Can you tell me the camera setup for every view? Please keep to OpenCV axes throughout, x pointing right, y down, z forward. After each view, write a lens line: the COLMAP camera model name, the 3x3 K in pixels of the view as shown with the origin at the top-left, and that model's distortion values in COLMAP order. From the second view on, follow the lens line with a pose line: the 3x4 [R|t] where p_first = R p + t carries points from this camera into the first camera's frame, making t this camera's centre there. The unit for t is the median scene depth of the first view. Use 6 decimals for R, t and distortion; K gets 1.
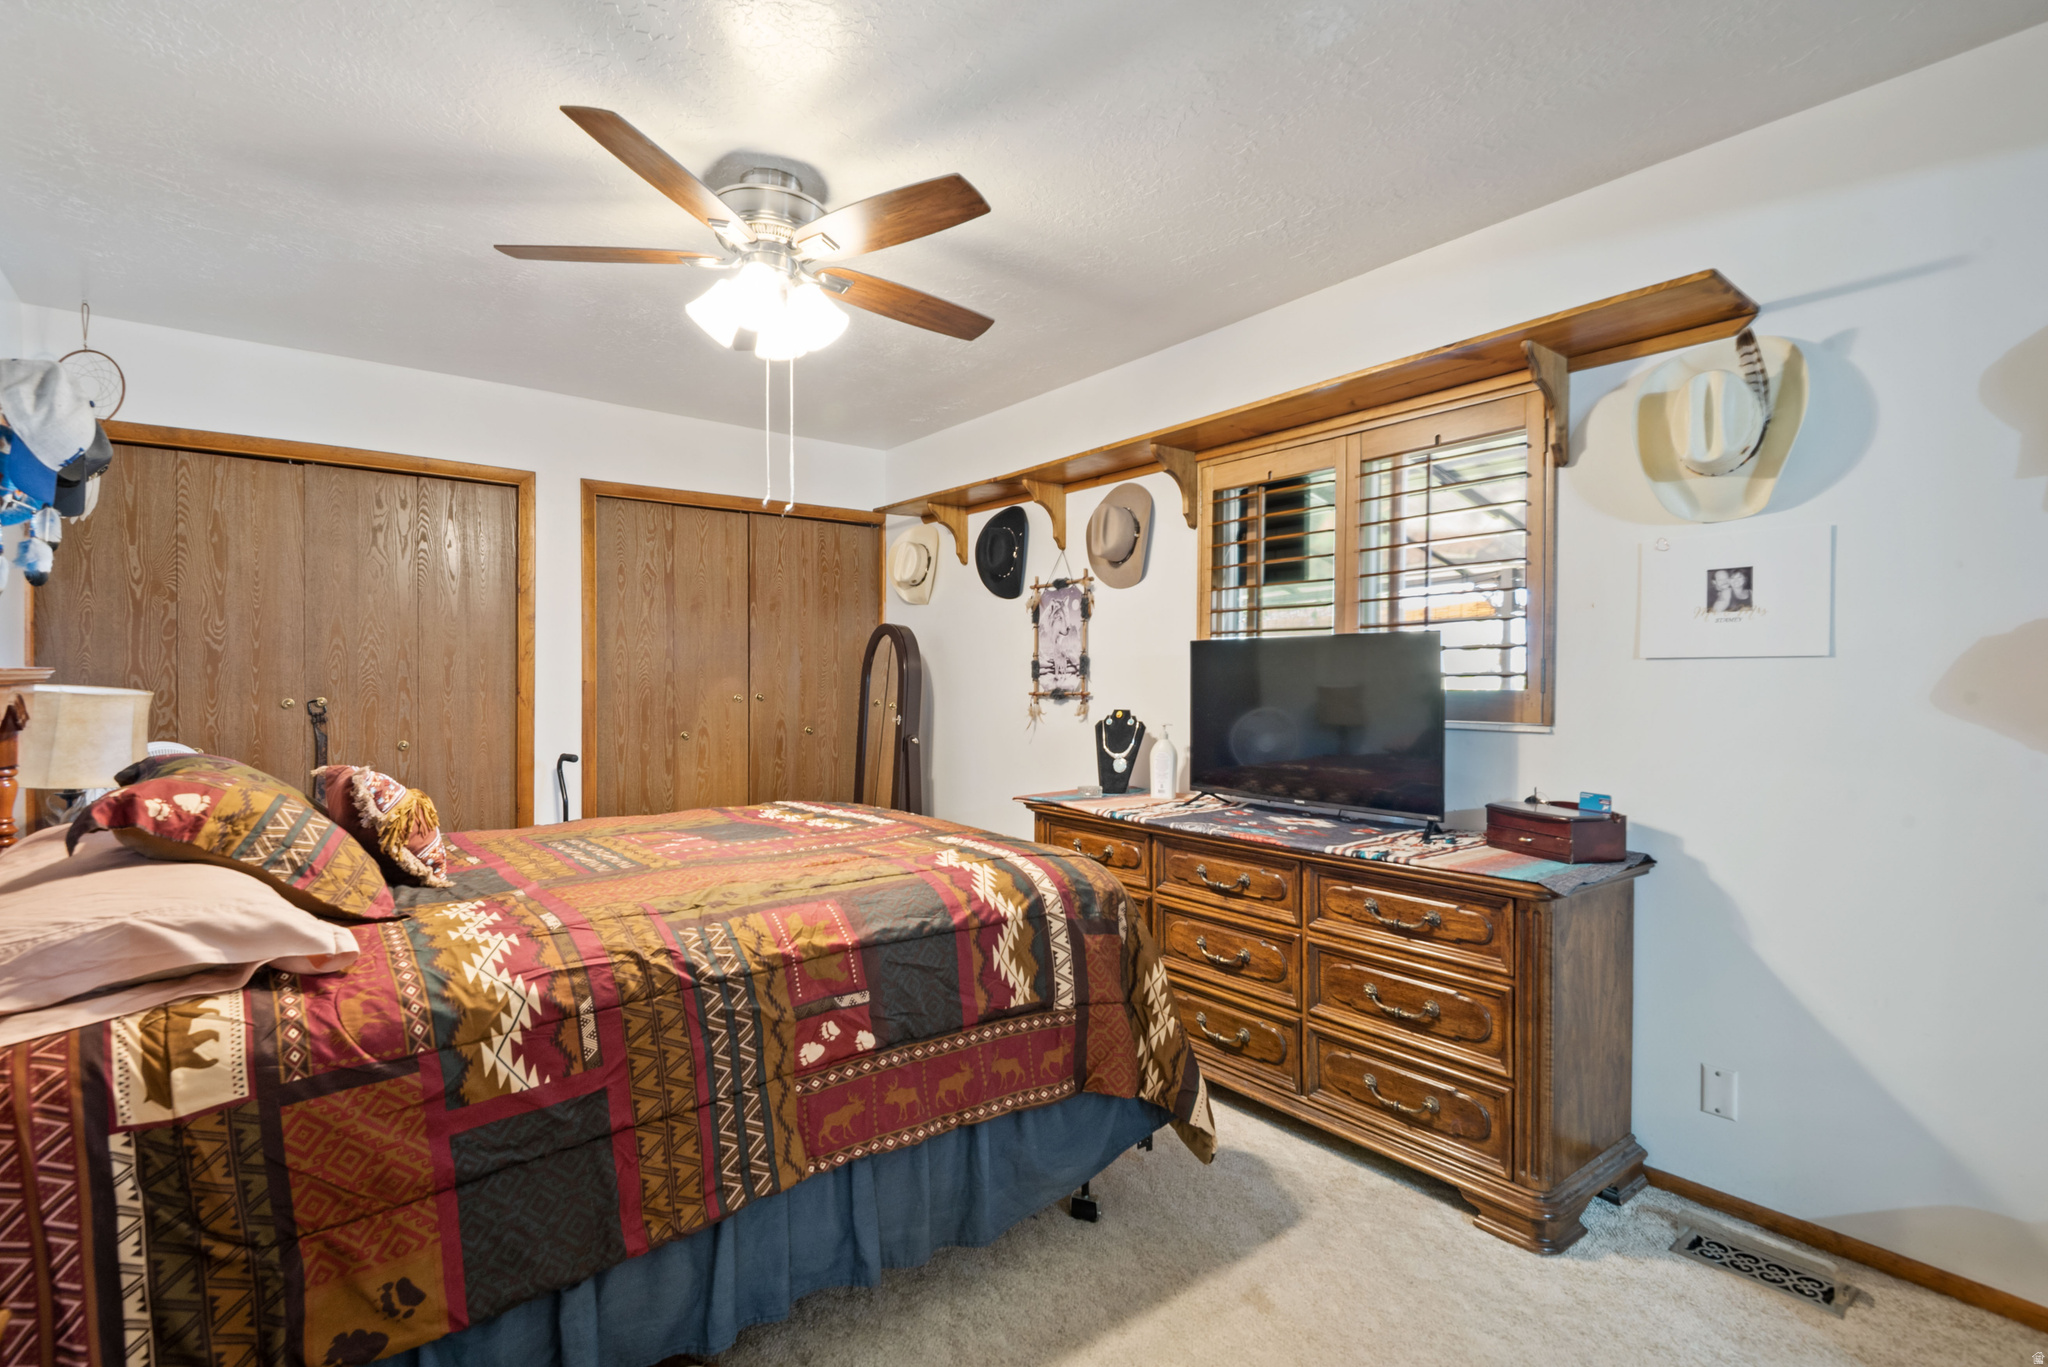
lens RADIAL K [[956.9, 0, 1009.3], [0, 956.9, 703.1], [0, 0, 1]] dist [0.026933, -0.022317]
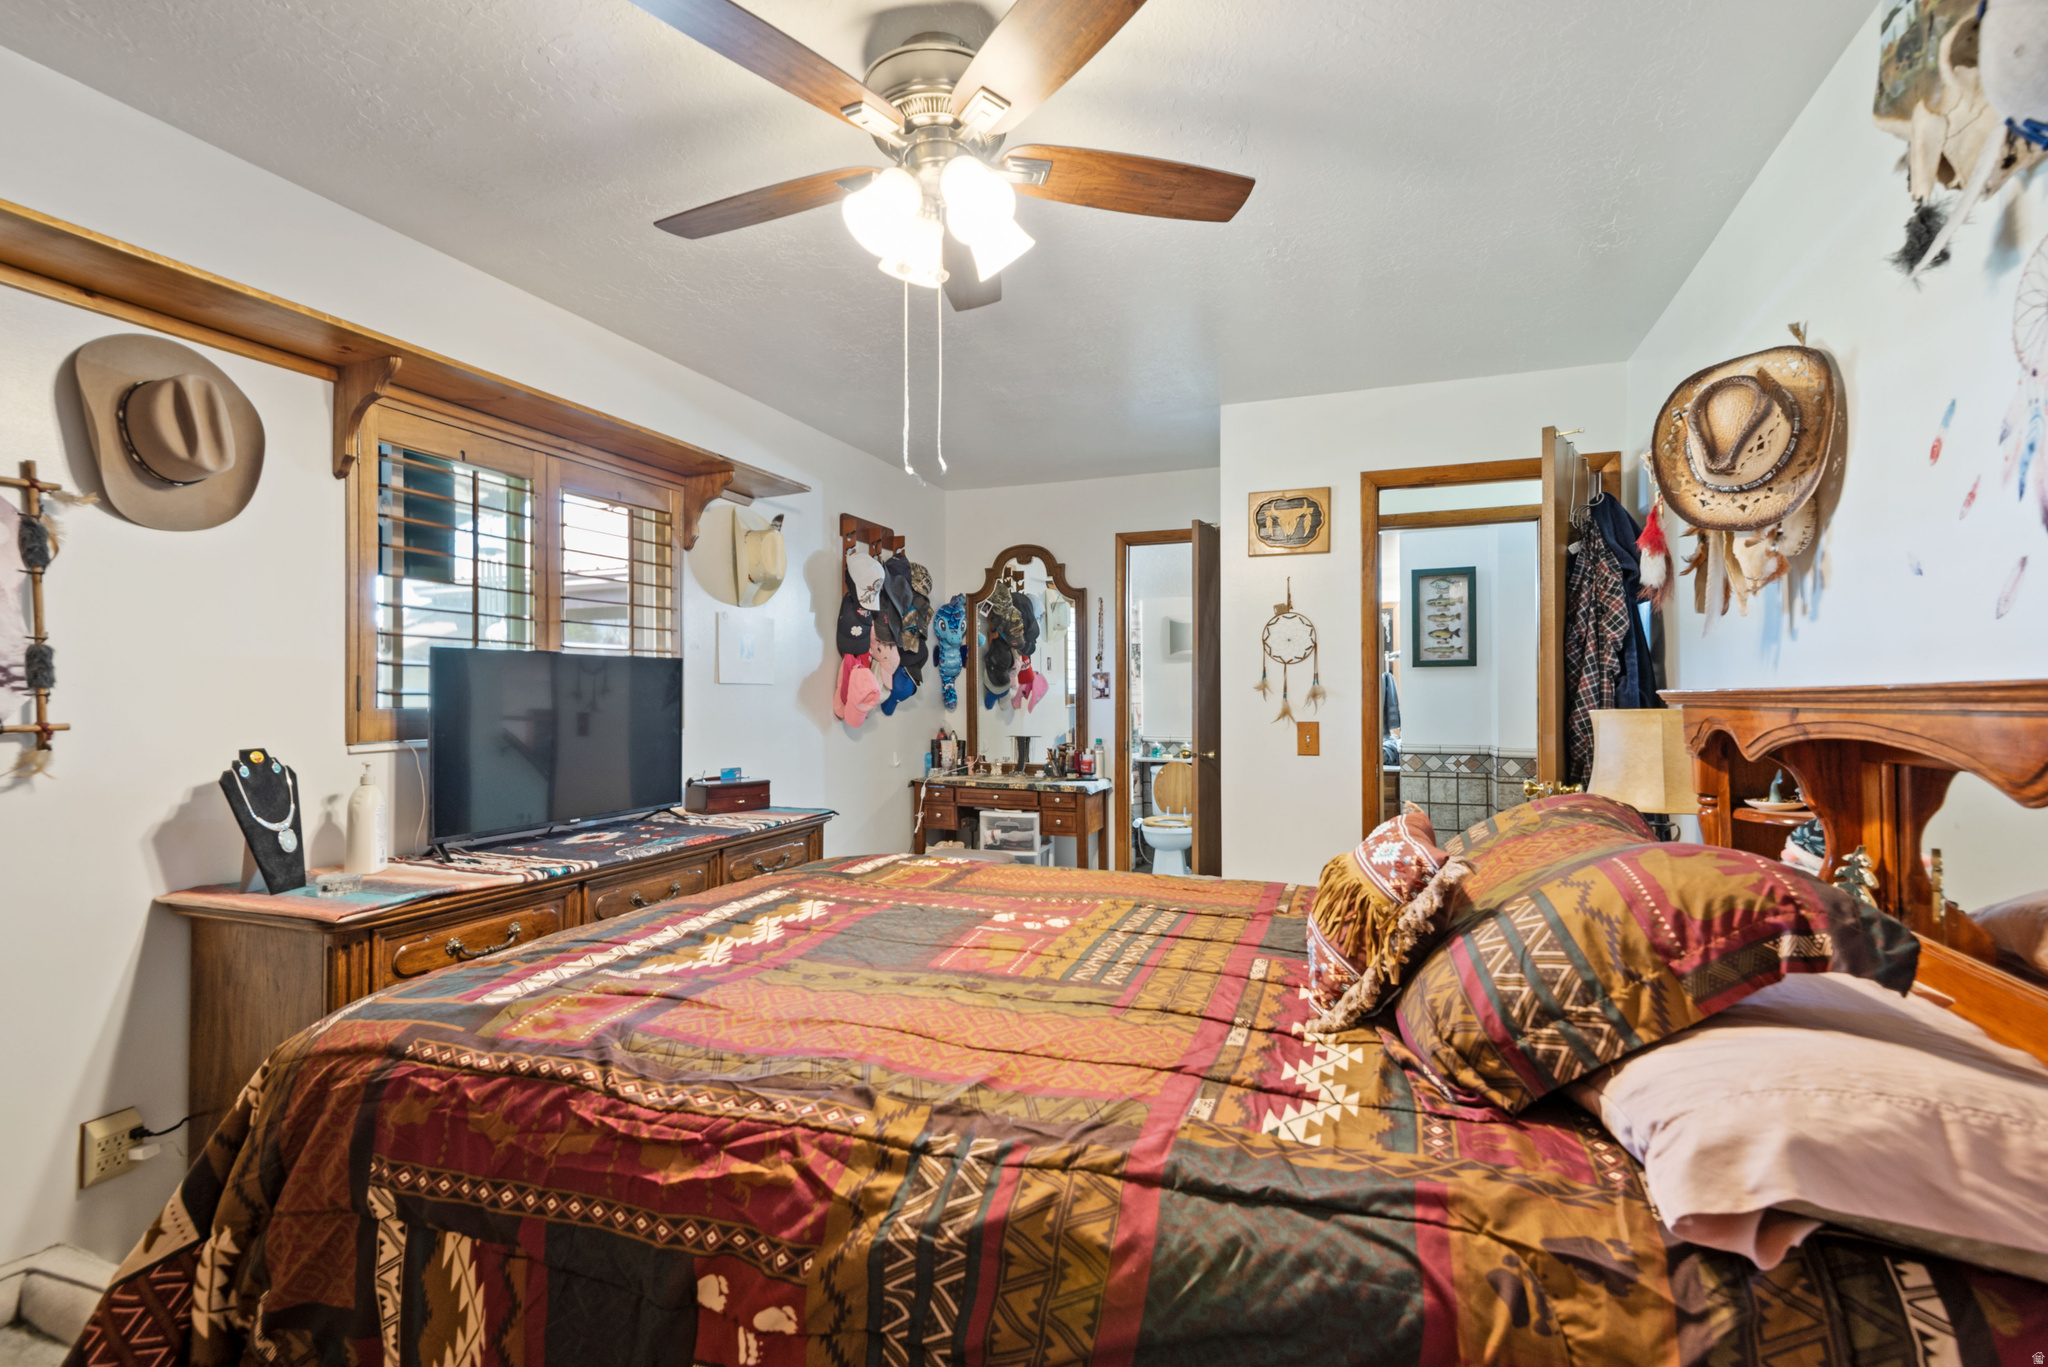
lens RADIAL K [[956.9, 0, 1009.3], [0, 956.9, 703.1], [0, 0, 1]] dist [0.026933, -0.022317]
pose [[-0.524171, -0.008193, 0.851573, -0.650987], [0.019835, 0.999565, 0.021826, -0.026040], [-0.851382, 0.028331, -0.523781, 0.958569]]
